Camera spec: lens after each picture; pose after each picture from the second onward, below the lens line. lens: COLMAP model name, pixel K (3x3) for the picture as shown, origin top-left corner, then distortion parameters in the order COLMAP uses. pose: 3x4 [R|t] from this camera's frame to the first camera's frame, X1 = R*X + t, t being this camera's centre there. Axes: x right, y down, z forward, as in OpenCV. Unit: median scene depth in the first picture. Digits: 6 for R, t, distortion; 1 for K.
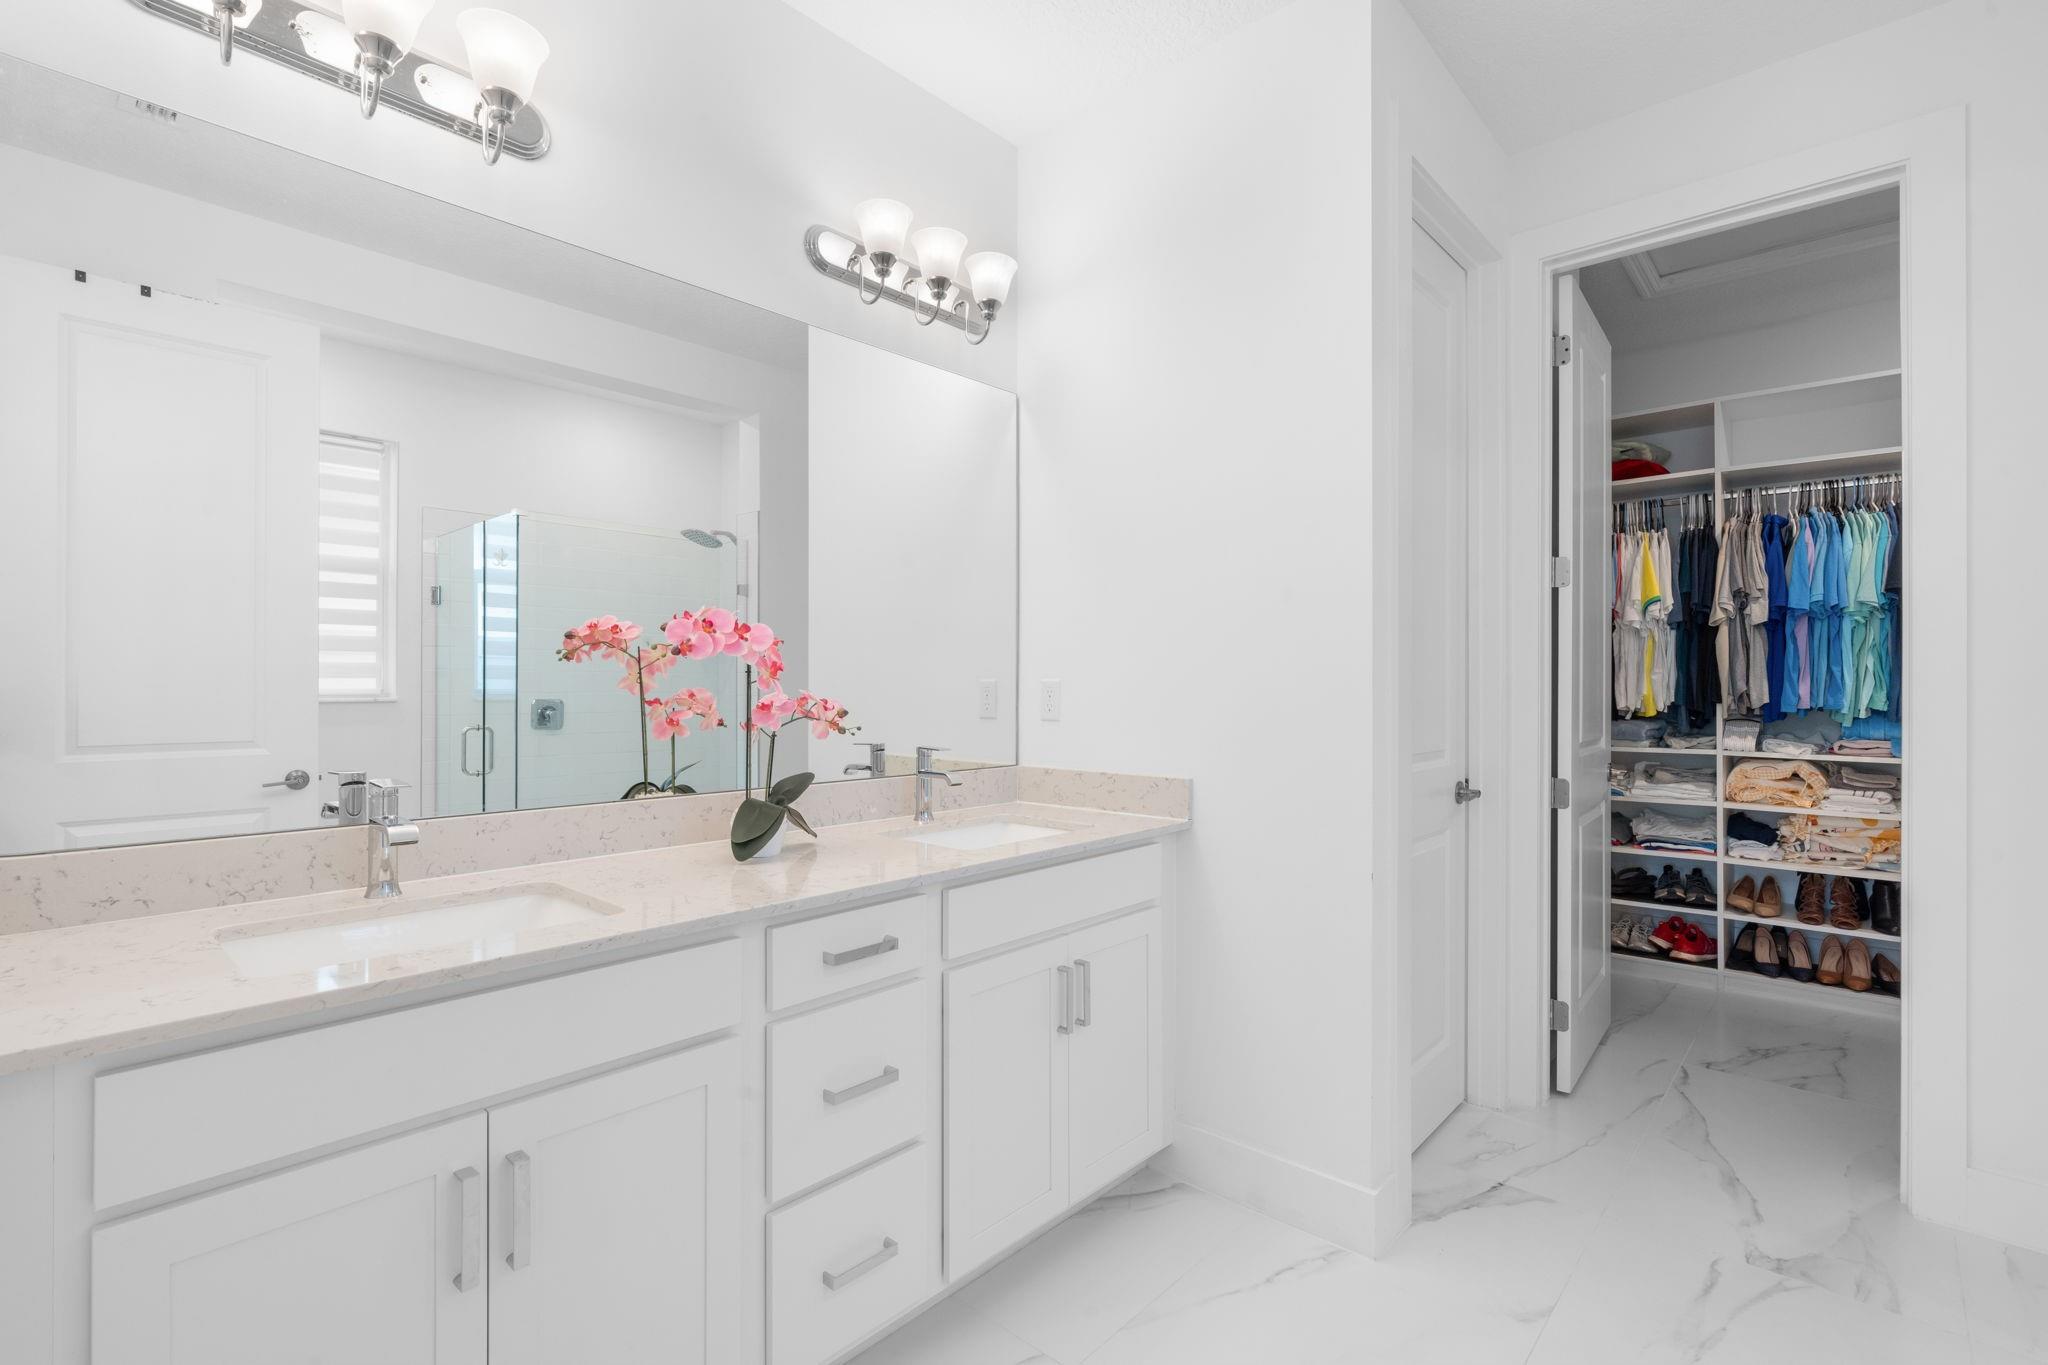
lens RADIAL K [[949.9, 0, 1022.9], [0, 949.9, 681.8], [0, 0, 1]] dist [-0.001114, -0.000233]
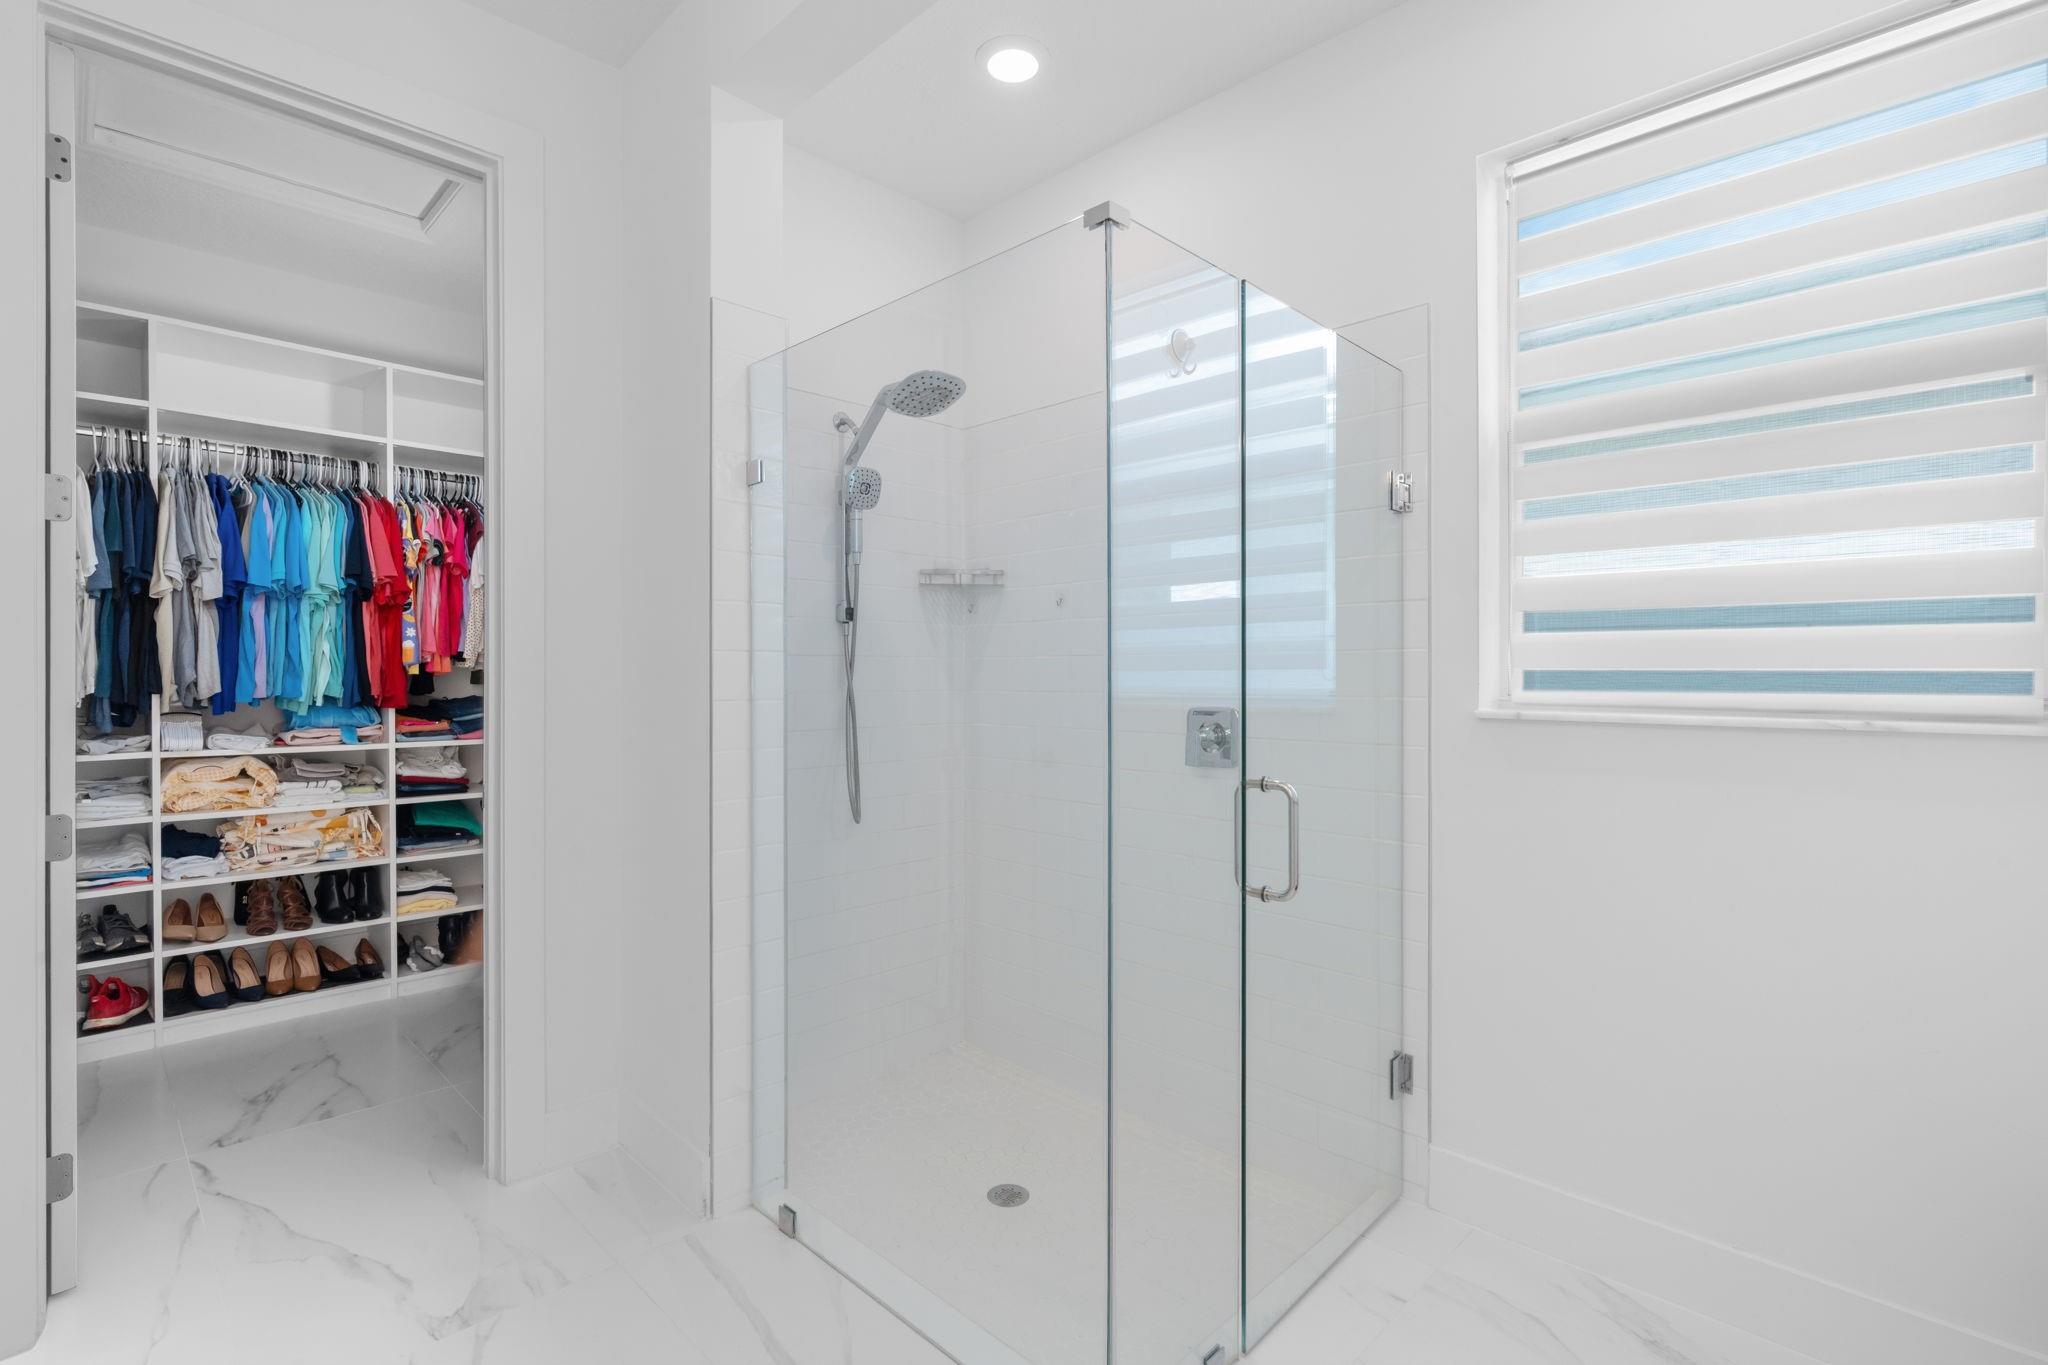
lens RADIAL K [[949.9, 0, 1027.8], [0, 949.9, 678.6], [0, 0, 1]] dist [-0.001114, -0.000233]
pose [[0.057281, -0.006148, 0.998339, -0.031471], [-0.001102, 0.999980, 0.006222, 0.003804], [-0.998357, -0.001456, 0.057273, 0.219533]]
